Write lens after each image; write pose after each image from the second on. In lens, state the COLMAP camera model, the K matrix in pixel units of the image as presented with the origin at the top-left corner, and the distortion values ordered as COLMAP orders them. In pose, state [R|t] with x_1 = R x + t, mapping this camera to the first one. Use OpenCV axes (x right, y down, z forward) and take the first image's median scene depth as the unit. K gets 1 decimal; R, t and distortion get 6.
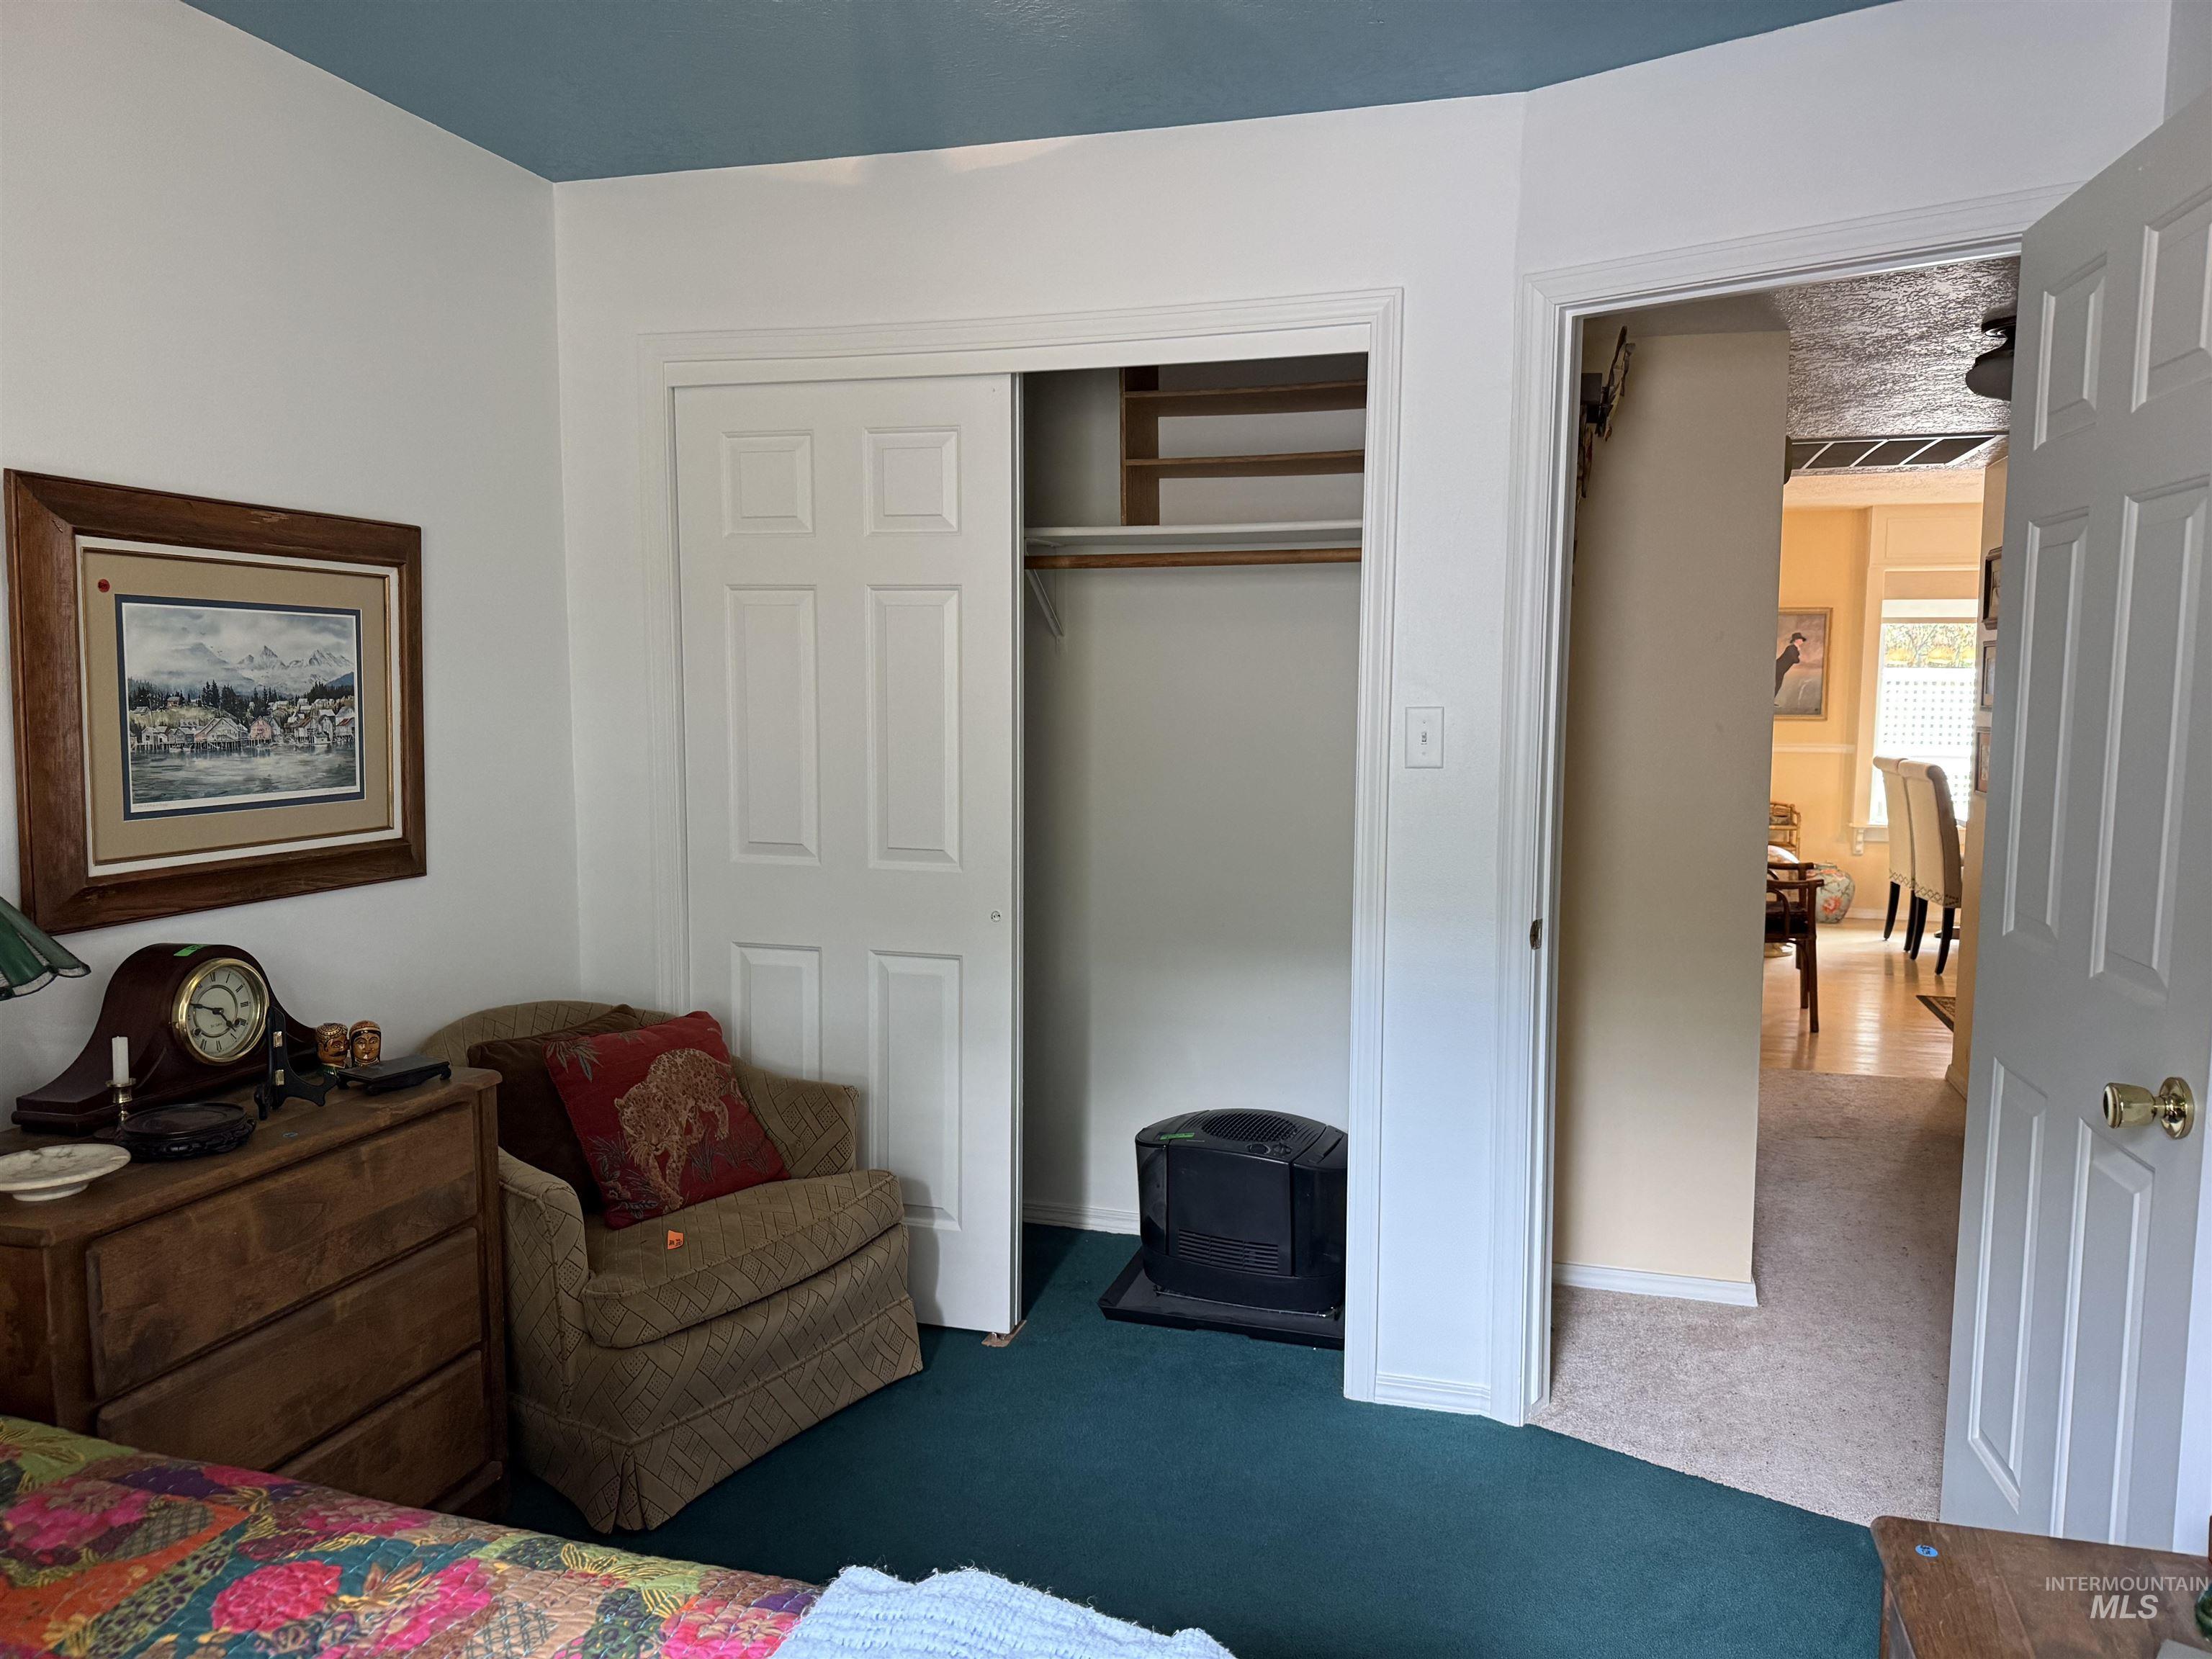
lens RADIAL K [[1543.7, 0, 1122.5], [0, 1543.7, 830.5], [0, 0, 1]] dist [0.080441, -0.105265]
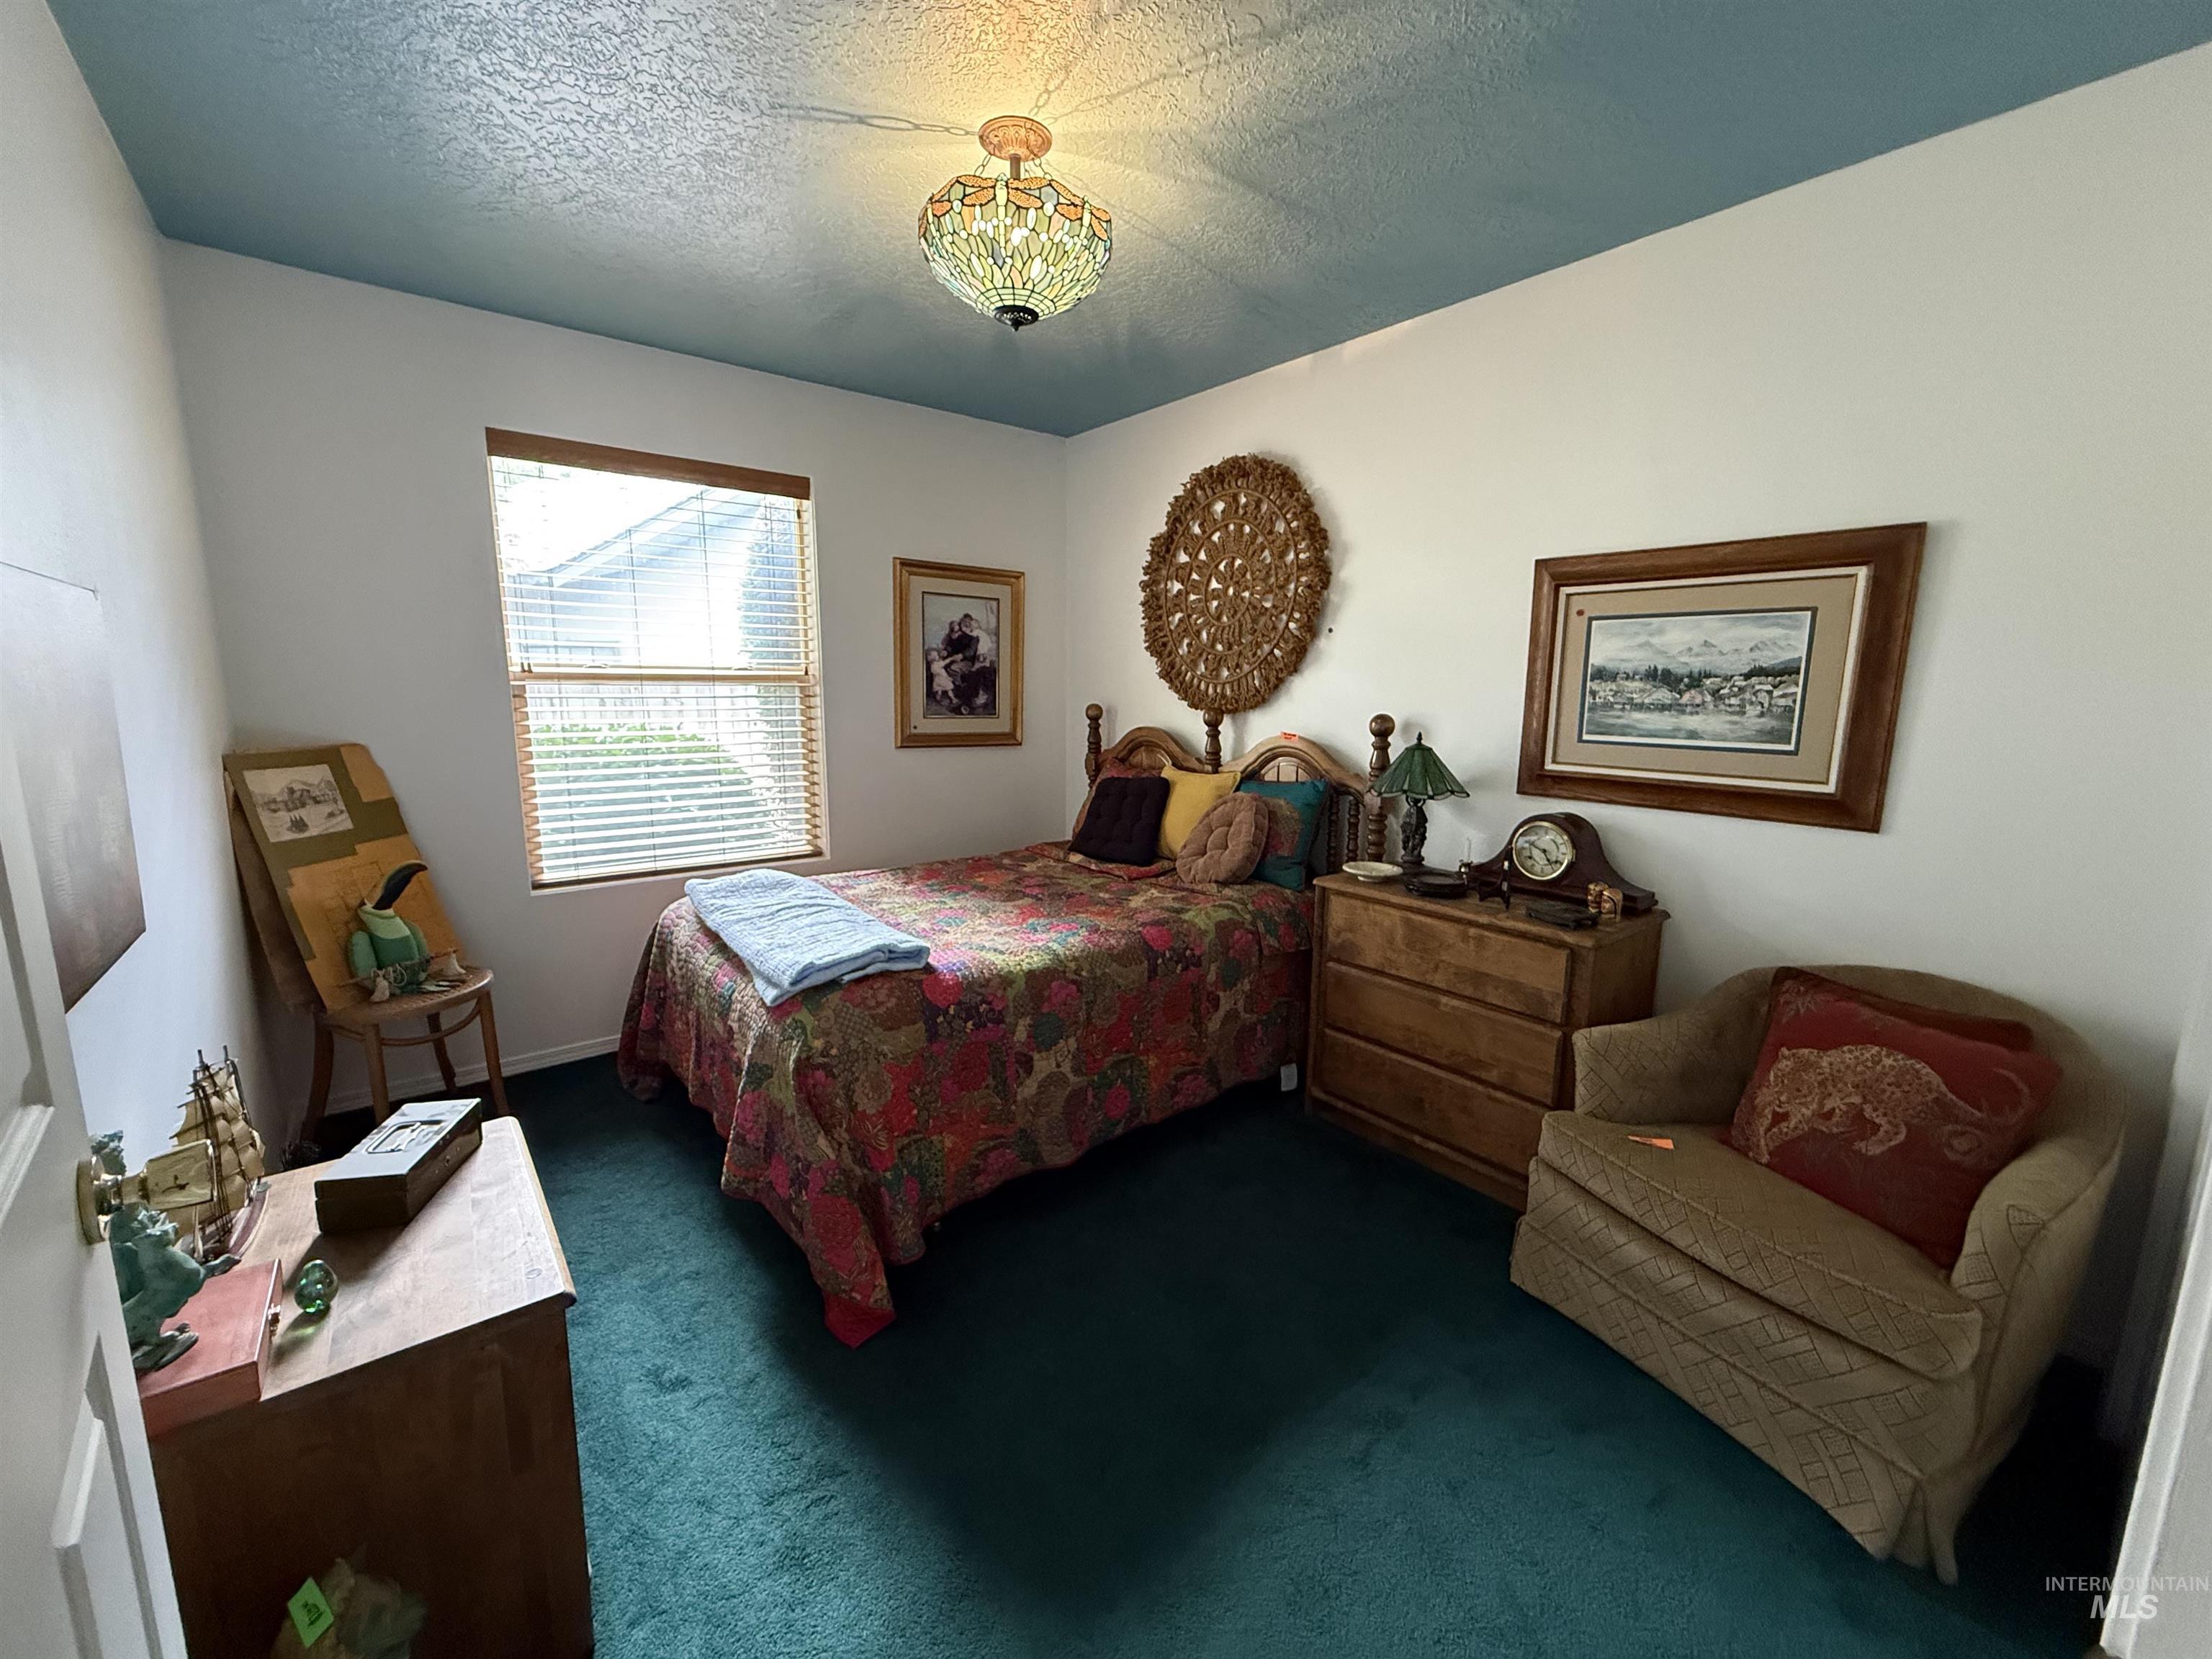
lens RADIAL K [[881.9, 0, 1106.6], [0, 881.9, 820.2], [0, 0, 1]] dist [0.001650, -0.000684]
pose [[-0.567948, 0.120256, -0.814232, 0.470688], [-0.088969, 0.974502, 0.205985, -0.073714], [0.818242, 0.189430, -0.542767, 1.021991]]
